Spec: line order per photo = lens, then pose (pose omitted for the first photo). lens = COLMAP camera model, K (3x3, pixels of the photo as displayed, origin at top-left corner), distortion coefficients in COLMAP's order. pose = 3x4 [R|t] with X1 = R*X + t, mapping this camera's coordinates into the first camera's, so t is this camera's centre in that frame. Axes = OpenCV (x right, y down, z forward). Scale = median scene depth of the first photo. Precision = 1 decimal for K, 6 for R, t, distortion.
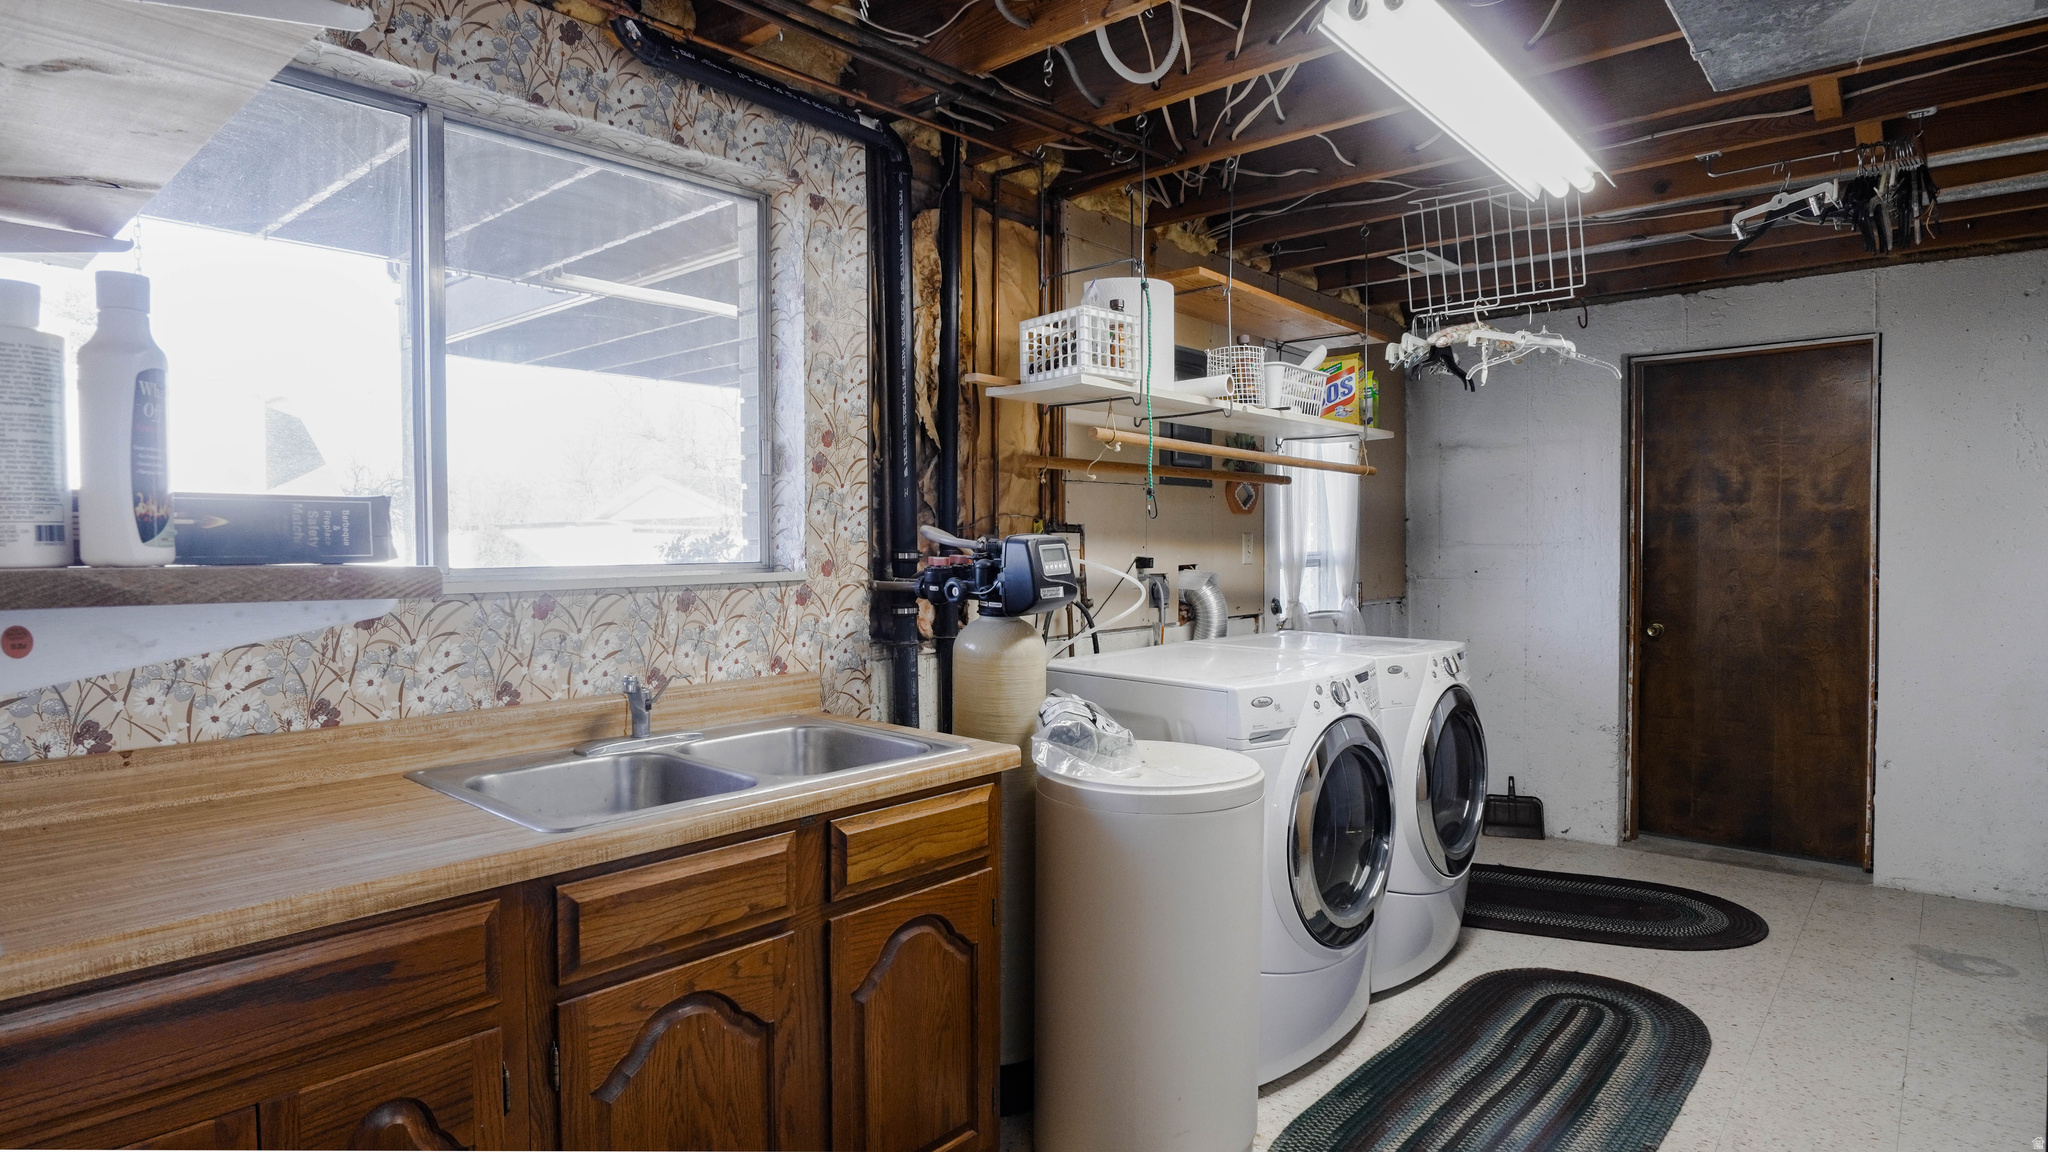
lens RADIAL K [[1071.1, 0, 1016.6], [0, 1071.1, 578.2], [0, 0, 1]] dist [-0.041645, 0.012592]
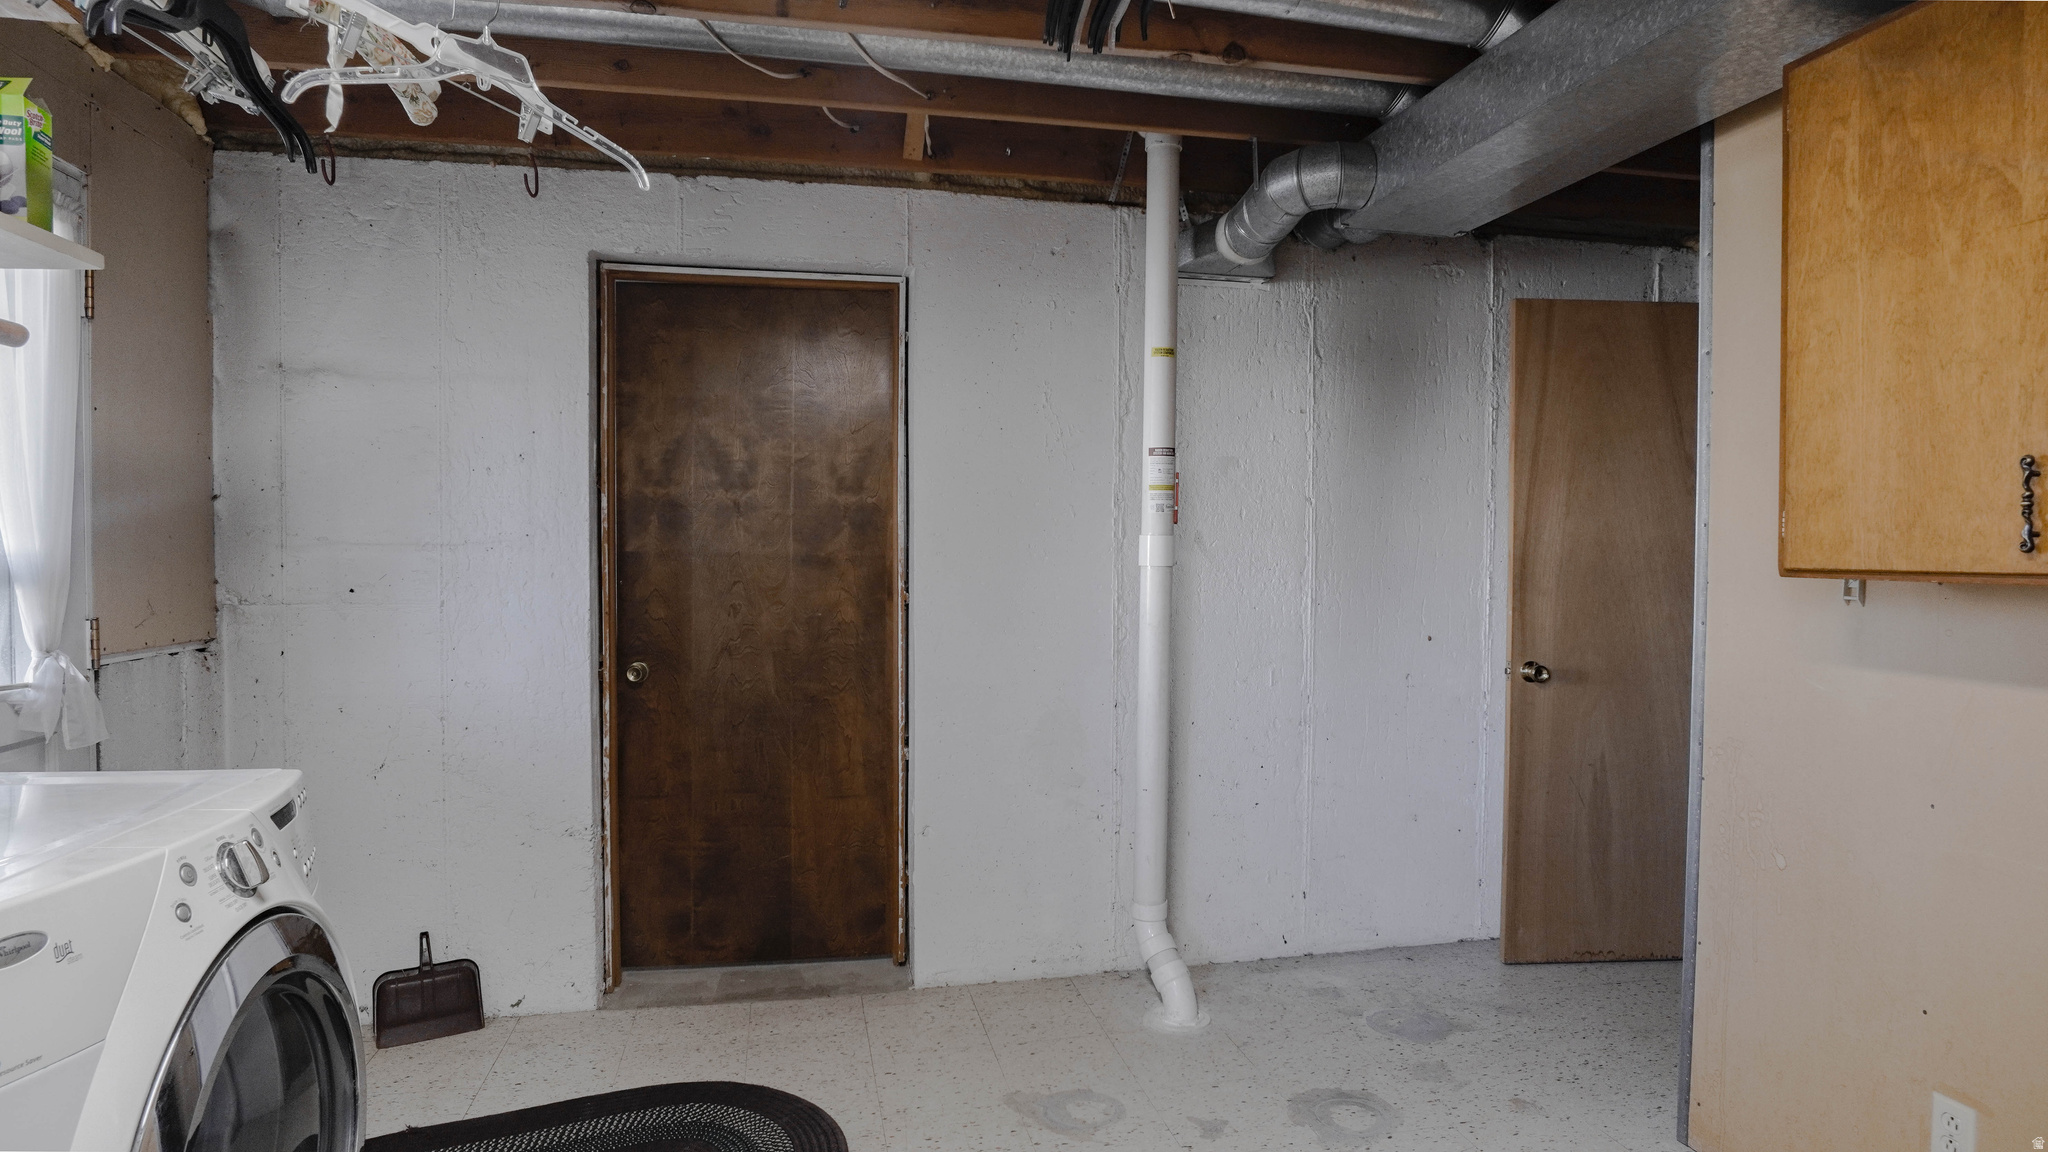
lens RADIAL K [[1071.1, 0, 1016.6], [0, 1071.1, 578.2], [0, 0, 1]] dist [-0.041645, 0.012592]
pose [[0.582640, -0.012419, 0.812636, 0.204327], [0.016310, 0.999861, 0.003586, -0.010524], [-0.812567, 0.011165, 0.582761, 0.430217]]
